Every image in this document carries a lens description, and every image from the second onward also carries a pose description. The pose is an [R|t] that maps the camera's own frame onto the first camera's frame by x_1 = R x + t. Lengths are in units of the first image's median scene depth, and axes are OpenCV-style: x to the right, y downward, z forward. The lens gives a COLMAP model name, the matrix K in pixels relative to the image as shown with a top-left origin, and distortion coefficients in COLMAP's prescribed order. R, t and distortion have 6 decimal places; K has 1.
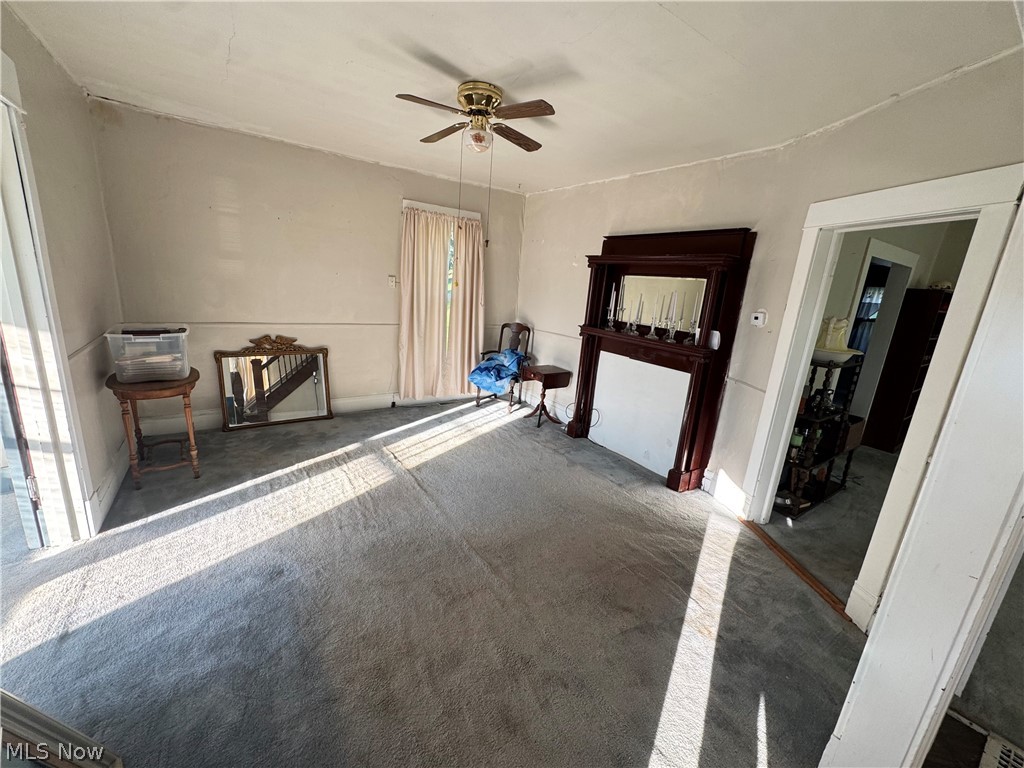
lens RADIAL K [[408.9, 0, 513.1], [0, 408.9, 383.9], [0, 0, 1]] dist [-0.001470, 0.000092]
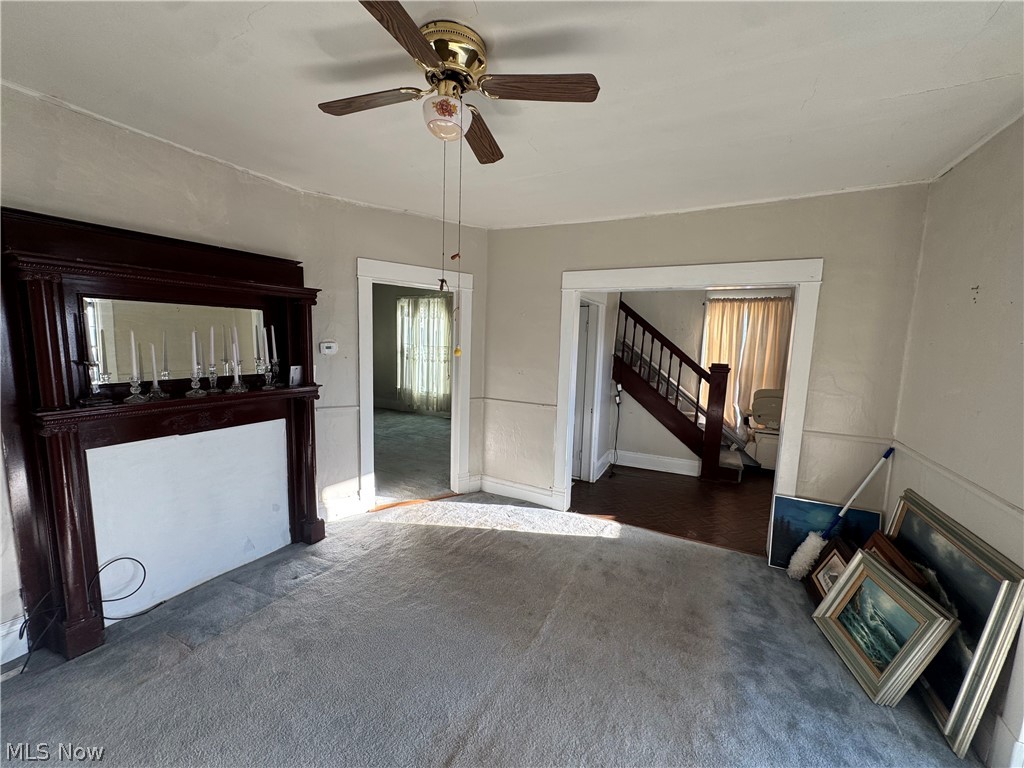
lens RADIAL K [[408.9, 0, 510.3], [0, 408.9, 385.6], [0, 0, 1]] dist [-0.001470, 0.000092]
pose [[-0.455964, -0.198652, 0.867545, -0.529901], [0.149885, 0.943709, 0.294869, -0.275802], [-0.877286, 0.264482, -0.400523, 0.903916]]
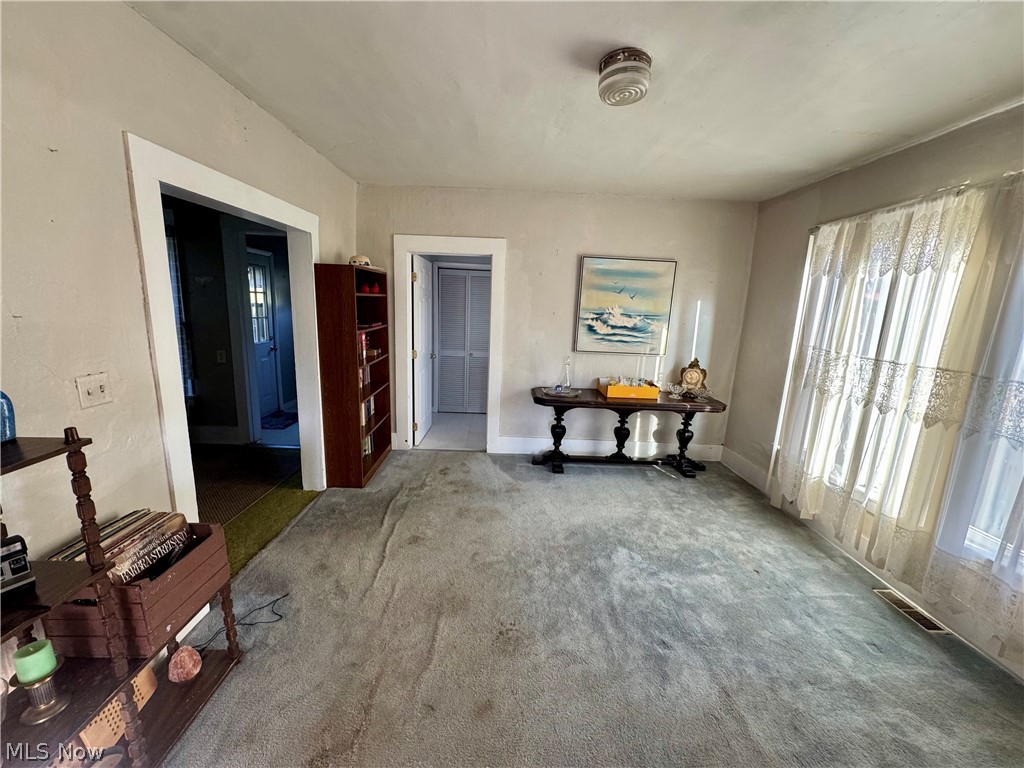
lens RADIAL K [[408.9, 0, 514.8], [0, 408.9, 385.0], [0, 0, 1]] dist [-0.001470, 0.000092]
pose [[0.554052, -0.219823, 0.802935, 0.715135], [0.202395, 0.971137, 0.126214, -0.066305], [-0.807504, 0.092581, 0.582551, 0.441776]]
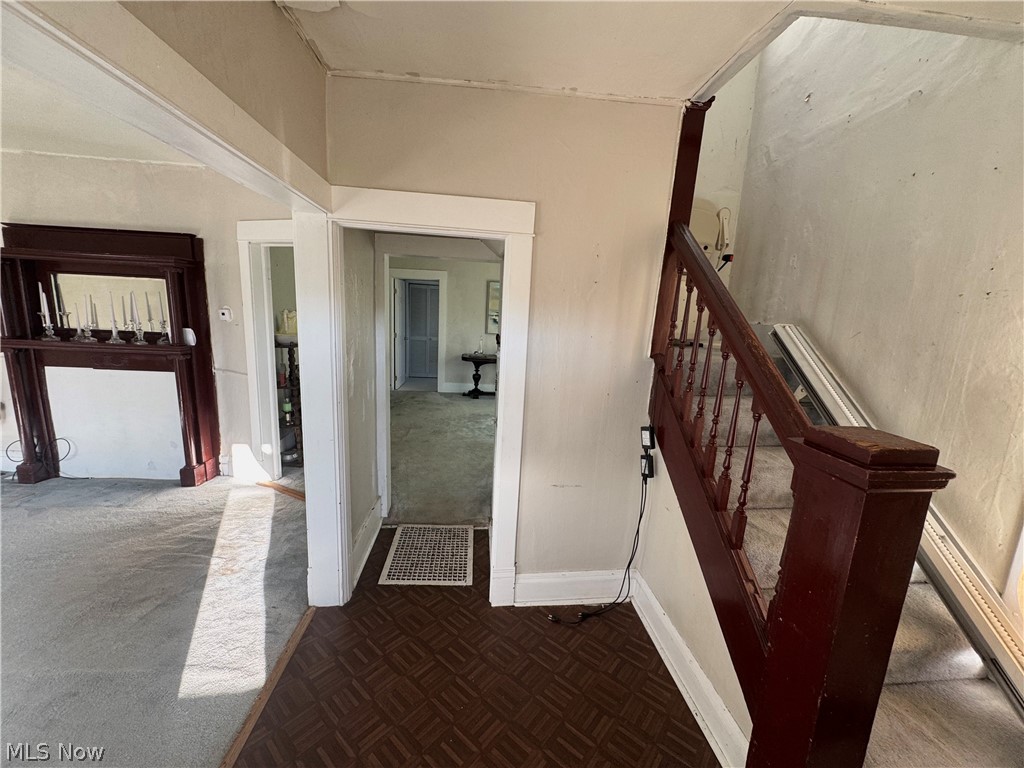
lens RADIAL K [[408.9, 0, 511.1], [0, 408.9, 383.7], [0, 0, 1]] dist [-0.001470, 0.000092]
pose [[0.502704, -0.209708, 0.838636, -0.006427], [0.199804, 0.972047, 0.123300, 0.044658], [-0.841051, 0.105580, 0.530553, -0.243642]]
